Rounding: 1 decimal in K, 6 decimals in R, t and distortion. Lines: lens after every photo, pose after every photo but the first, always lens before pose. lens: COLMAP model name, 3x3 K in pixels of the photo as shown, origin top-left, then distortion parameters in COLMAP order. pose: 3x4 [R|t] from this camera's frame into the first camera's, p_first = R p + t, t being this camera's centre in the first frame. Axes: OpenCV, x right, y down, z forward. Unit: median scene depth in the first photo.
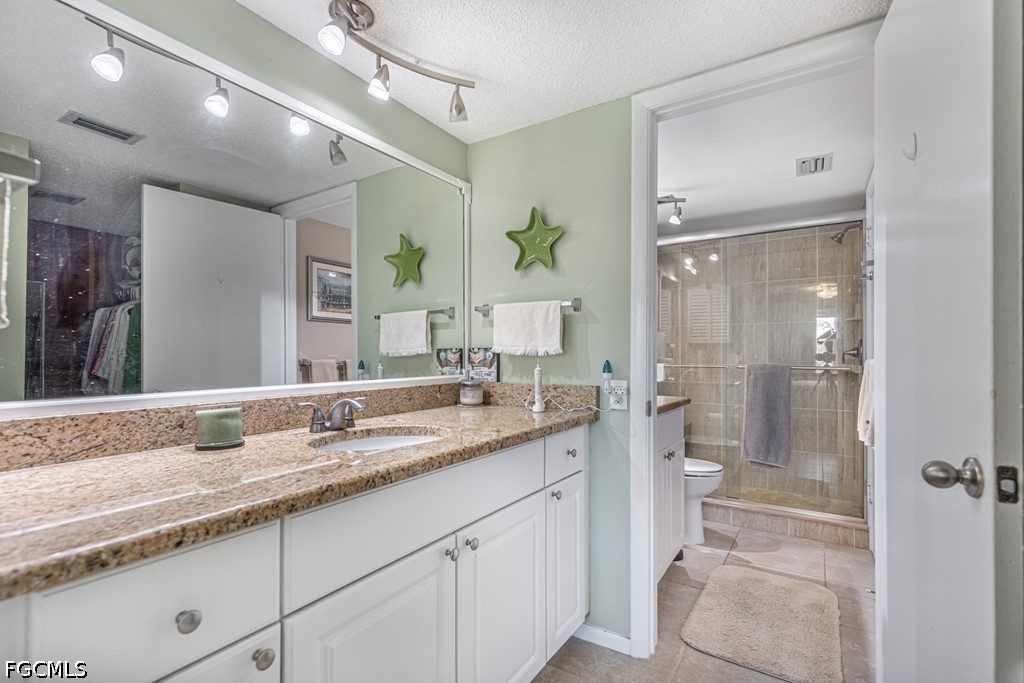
lens RADIAL K [[471.7, 0, 510.4], [0, 471.7, 360.3], [0, 0, 1]] dist [-0.000485, -0.000085]
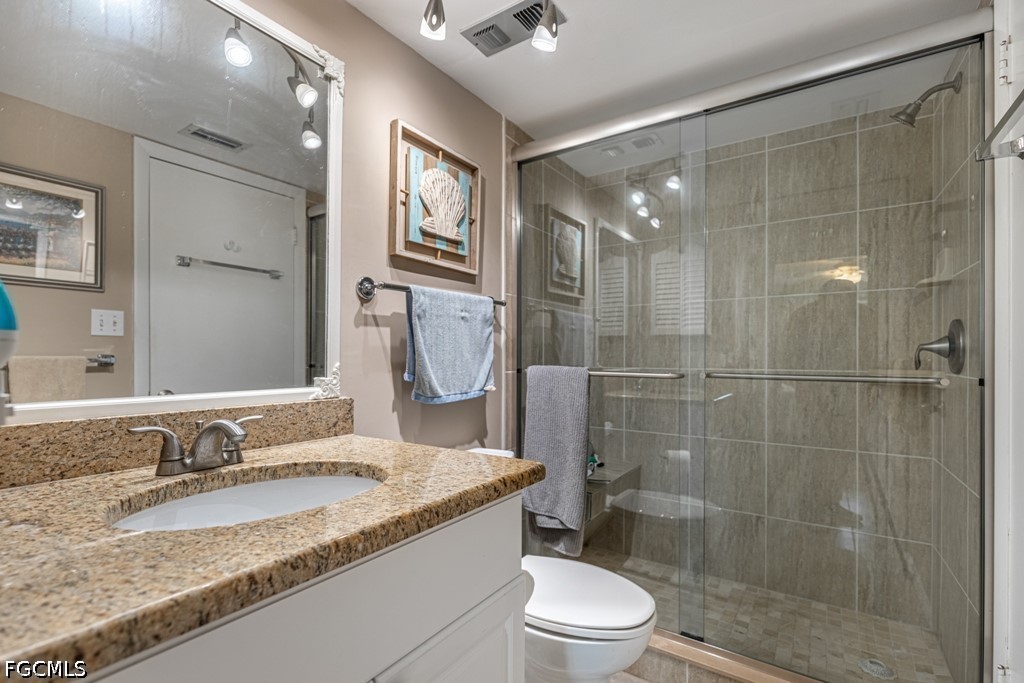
lens RADIAL K [[471.7, 0, 510.4], [0, 471.7, 360.3], [0, 0, 1]] dist [-0.000485, -0.000085]
pose [[0.999854, 0.001052, -0.017073, 0.242761], [-0.000997, 0.999994, 0.003242, -0.002789], [0.017076, -0.003225, 0.999849, 0.420630]]
